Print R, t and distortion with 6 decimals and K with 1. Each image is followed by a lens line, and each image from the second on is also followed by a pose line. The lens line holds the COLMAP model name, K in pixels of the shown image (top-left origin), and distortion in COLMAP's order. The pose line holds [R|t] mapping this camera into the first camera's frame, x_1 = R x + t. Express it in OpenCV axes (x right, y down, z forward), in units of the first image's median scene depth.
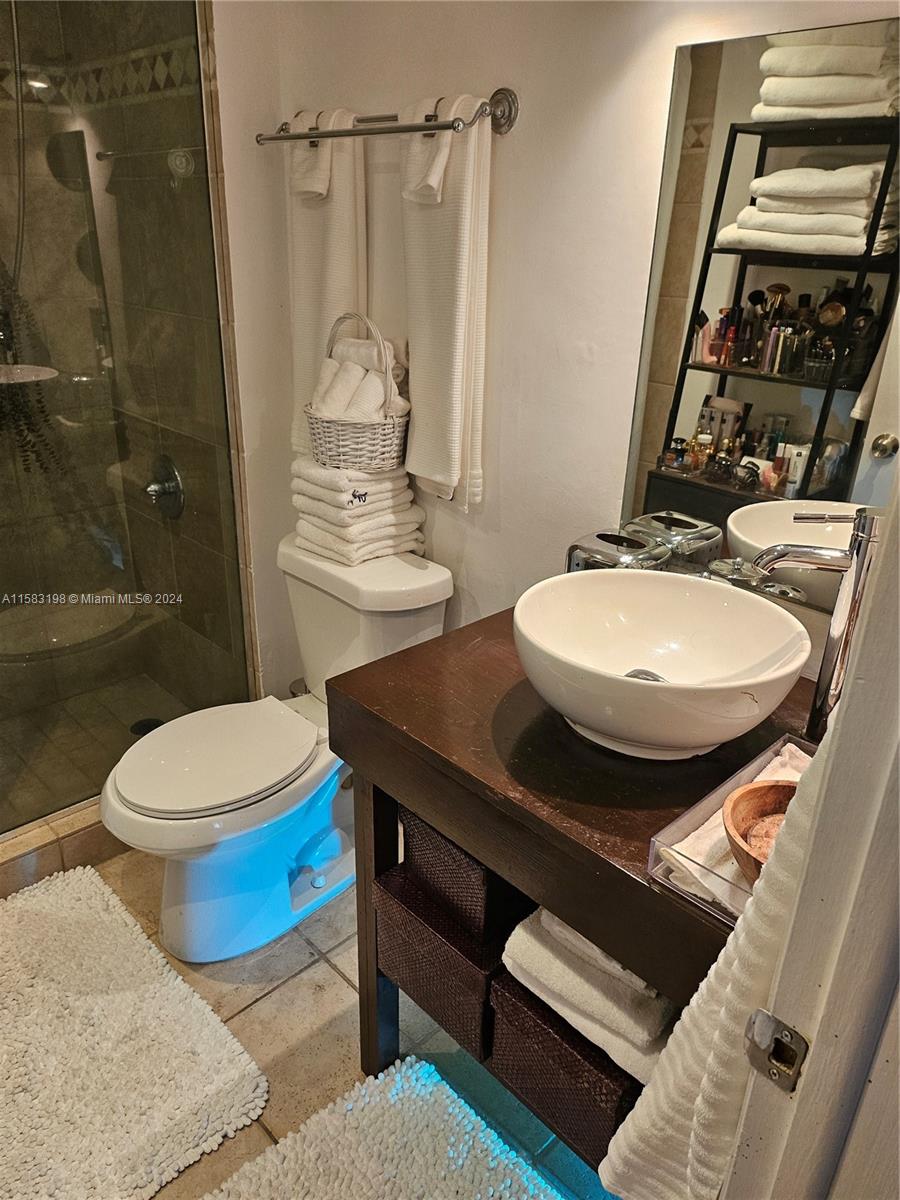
lens RADIAL K [[840.4, 0, 448.1], [0, 840.4, 612.1], [0, 0, 1]] dist [0.064986, -0.067856]
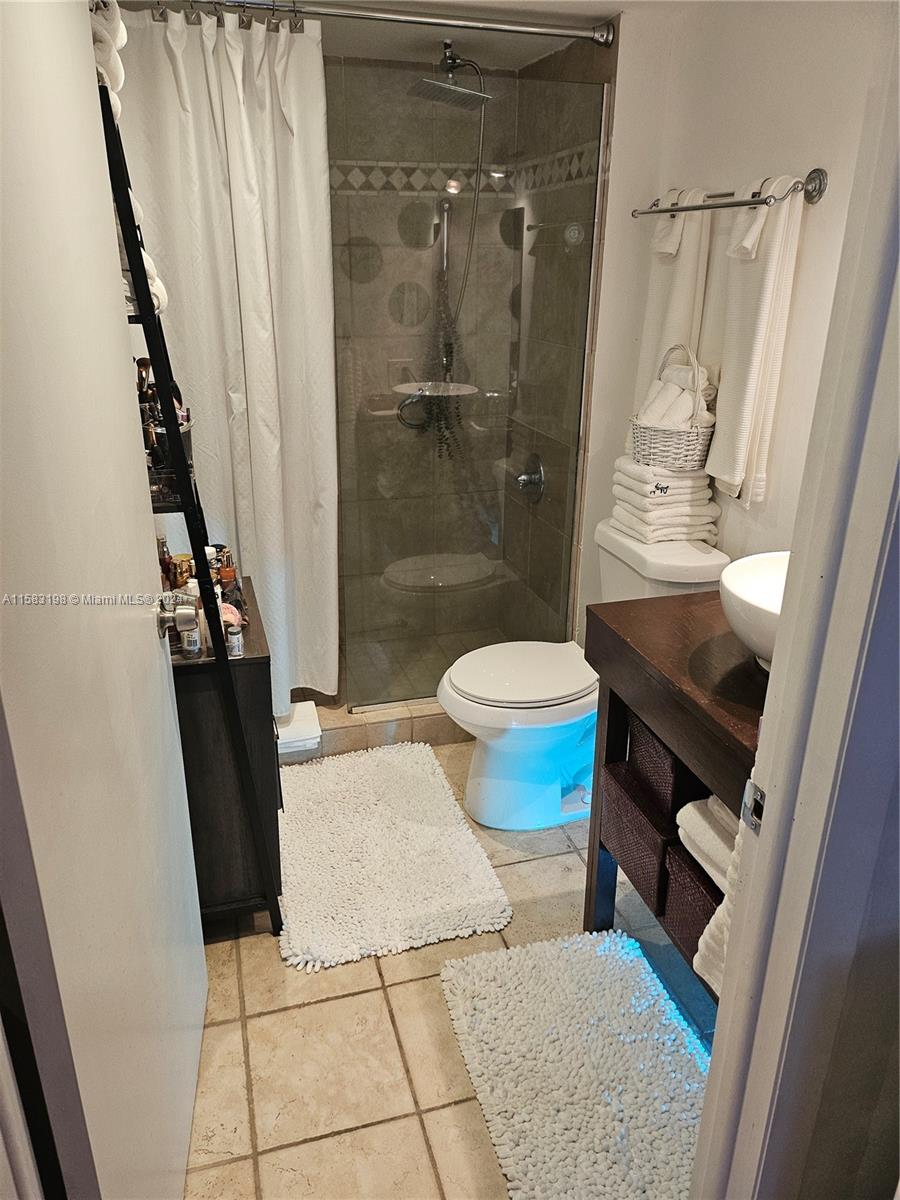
lens RADIAL K [[840.4, 0, 457.2], [0, 840.4, 599.1], [0, 0, 1]] dist [0.064986, -0.067856]
pose [[0.890375, 0.146736, -0.430929, 0.185312], [-0.169003, 0.985521, -0.013611, 0.090905], [0.422693, 0.084947, 0.902283, -0.240358]]
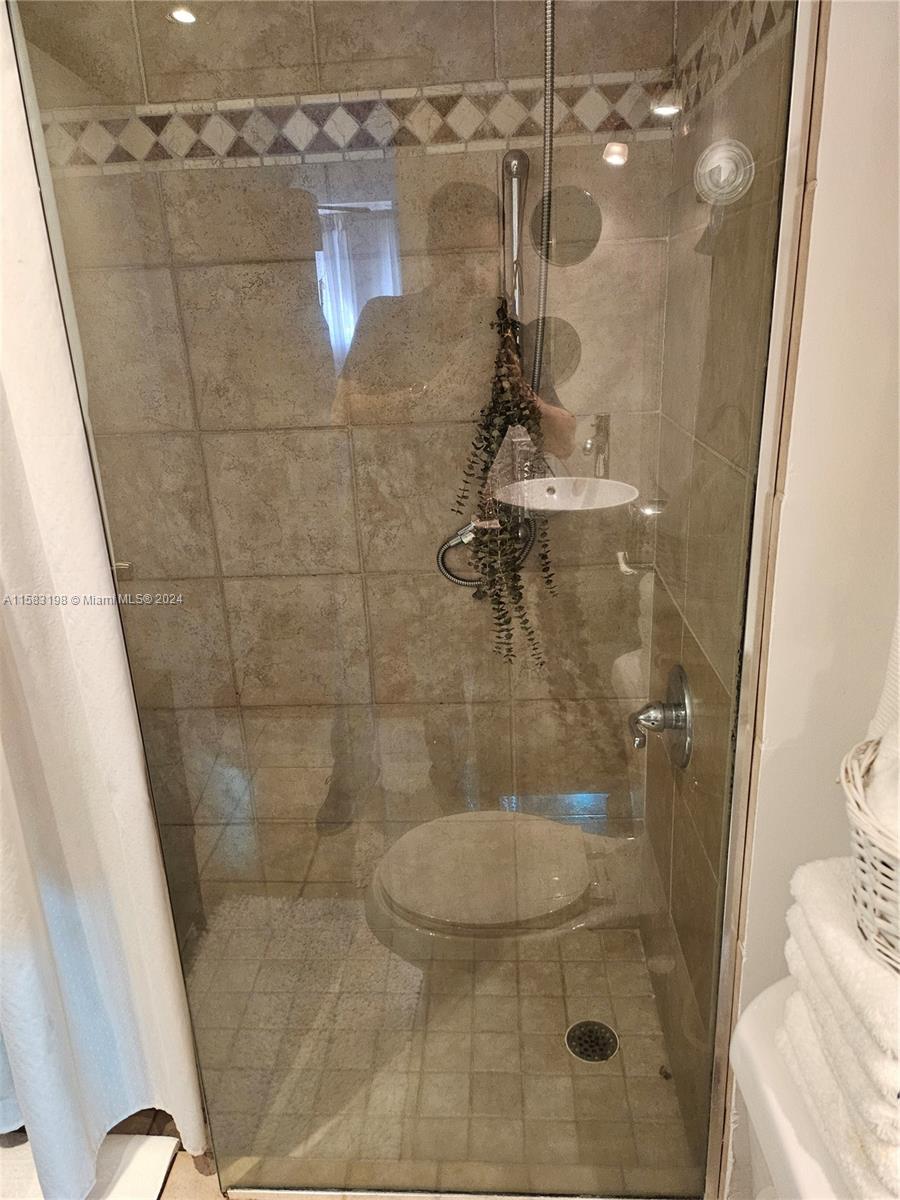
lens RADIAL K [[840.4, 0, 463.2], [0, 840.4, 605.7], [0, 0, 1]] dist [0.064986, -0.067856]
pose [[0.689787, 0.188430, -0.699062, -0.036032], [-0.235849, 0.971354, 0.029106, -0.268242], [0.684521, 0.144797, 0.714468, 0.583037]]
